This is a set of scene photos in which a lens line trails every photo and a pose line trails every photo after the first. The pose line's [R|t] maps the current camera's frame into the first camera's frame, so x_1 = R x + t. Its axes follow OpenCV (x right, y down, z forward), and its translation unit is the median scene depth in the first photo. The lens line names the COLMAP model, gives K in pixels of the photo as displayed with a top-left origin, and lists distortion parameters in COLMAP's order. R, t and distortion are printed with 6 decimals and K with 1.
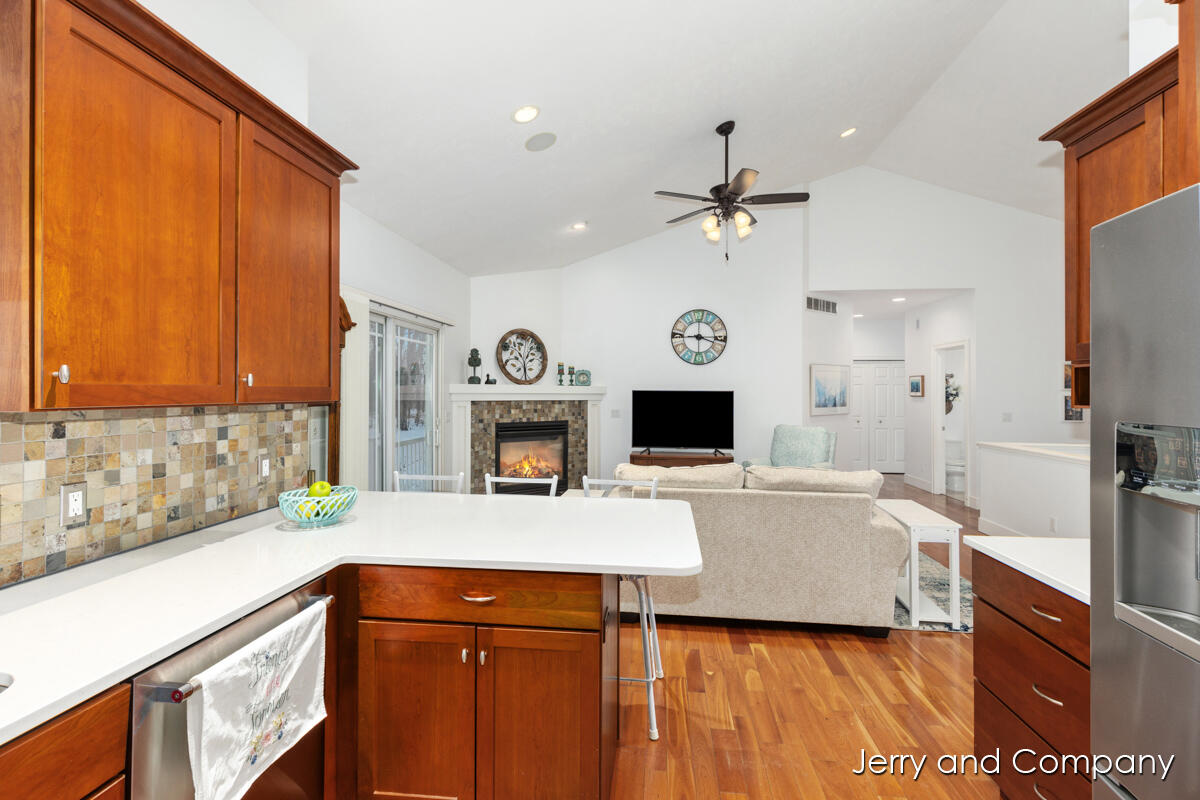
lens RADIAL K [[548.6, 0, 619.7], [0, 548.6, 391.7], [0, 0, 1]] dist [0.004594, 0.000024]
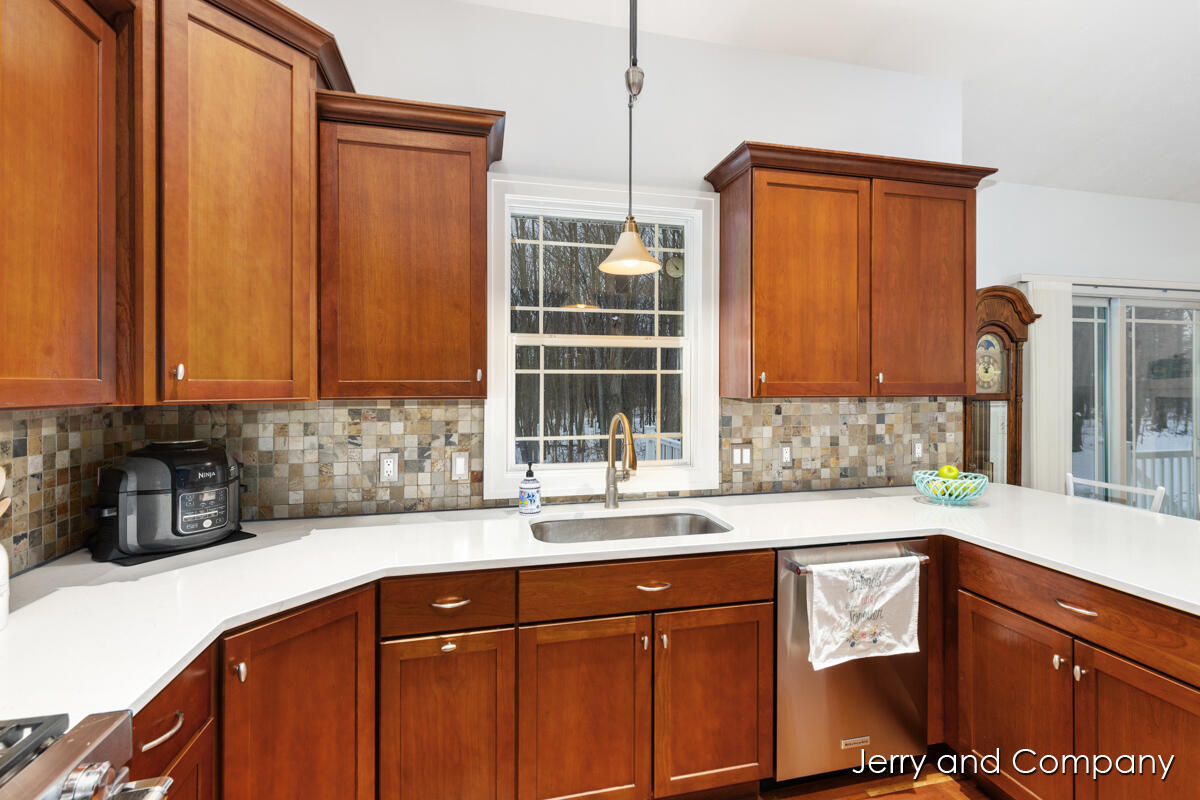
lens RADIAL K [[548.6, 0, 596.0], [0, 548.6, 388.4], [0, 0, 1]] dist [0.004594, 0.000024]
pose [[0.308692, -0.002635, -0.951158, 0.287982], [0.003793, 0.999992, -0.001539, 0.002763], [0.951154, -0.003132, 0.308700, -0.041551]]
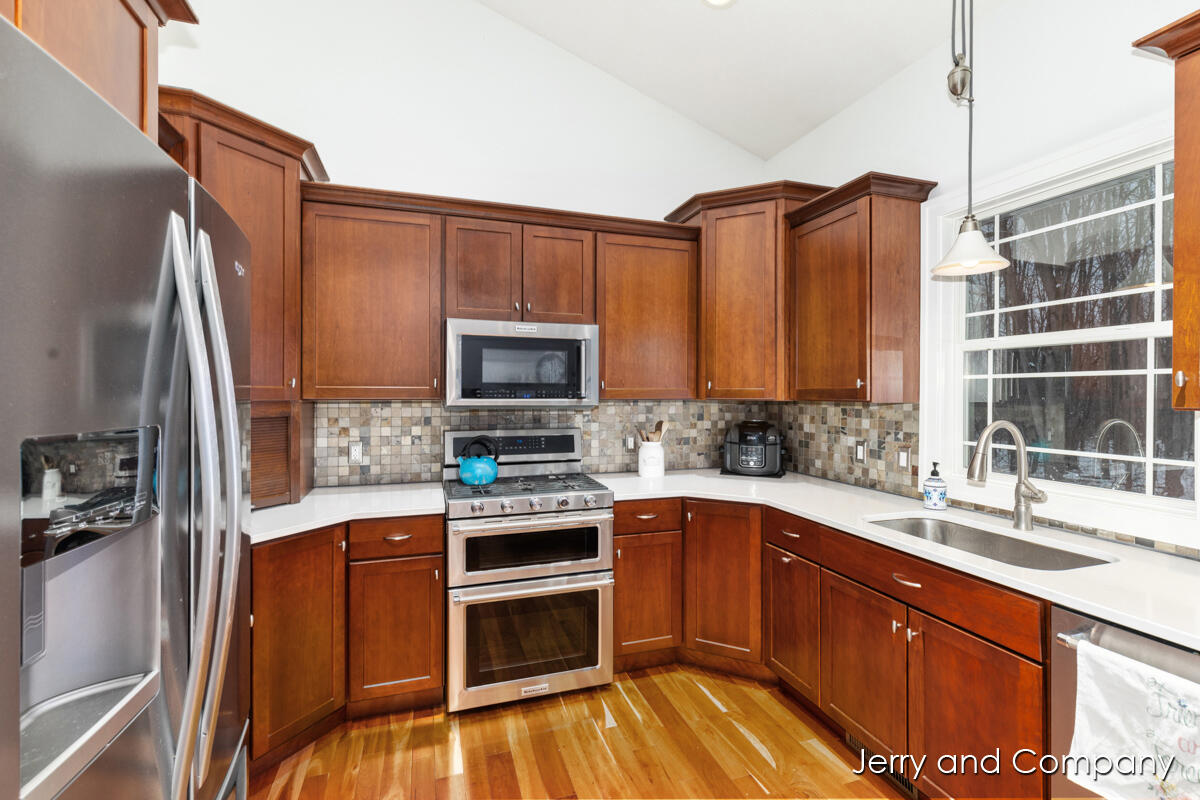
lens RADIAL K [[548.6, 0, 605.9], [0, 548.6, 394.9], [0, 0, 1]] dist [0.004594, 0.000024]
pose [[-0.920568, -0.004647, -0.390554, 0.317865], [-0.006124, 0.999978, 0.002537, 0.003397], [0.390534, 0.004727, -0.920577, 0.876264]]
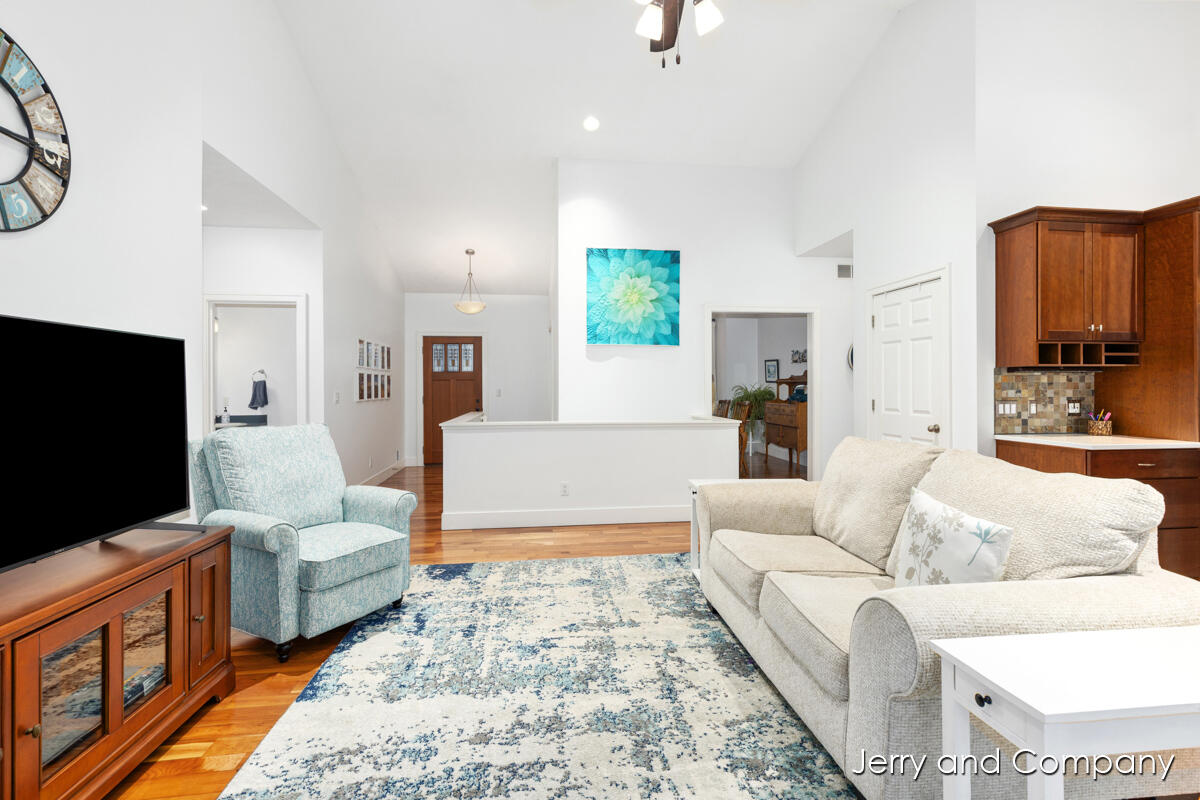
lens RADIAL K [[548.6, 0, 604.9], [0, 548.6, 382.8], [0, 0, 1]] dist [0.004594, 0.000024]
pose [[-0.212101, 0.001359, 0.977247, -0.557164], [-0.001738, 0.999997, -0.001768, 0.077934], [-0.977246, -0.002074, -0.212098, 2.455176]]
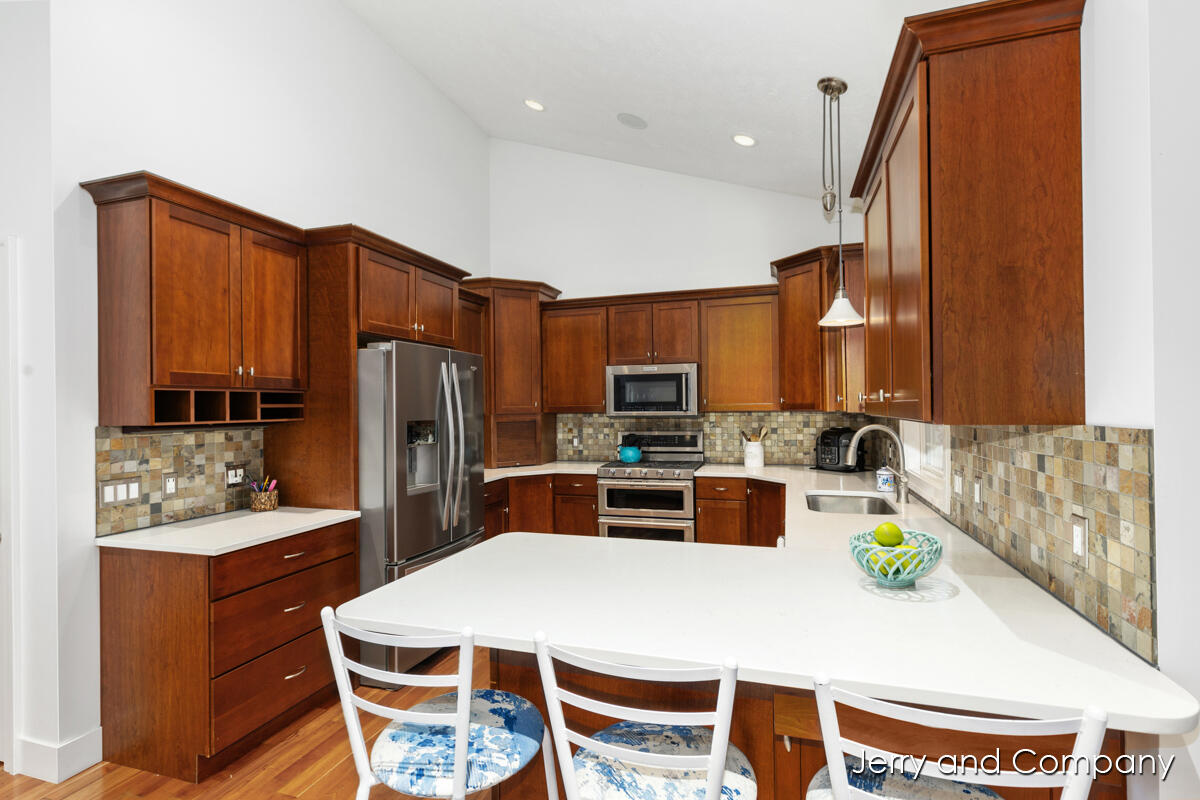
lens RADIAL K [[548.6, 0, 606.0], [0, 548.6, 411.1], [0, 0, 1]] dist [0.004594, 0.000024]
pose [[-0.974118, 0.006595, 0.225943, -0.308307], [0.008607, 0.999932, 0.007919, -0.002751], [-0.225875, 0.009659, -0.974108, 1.698049]]
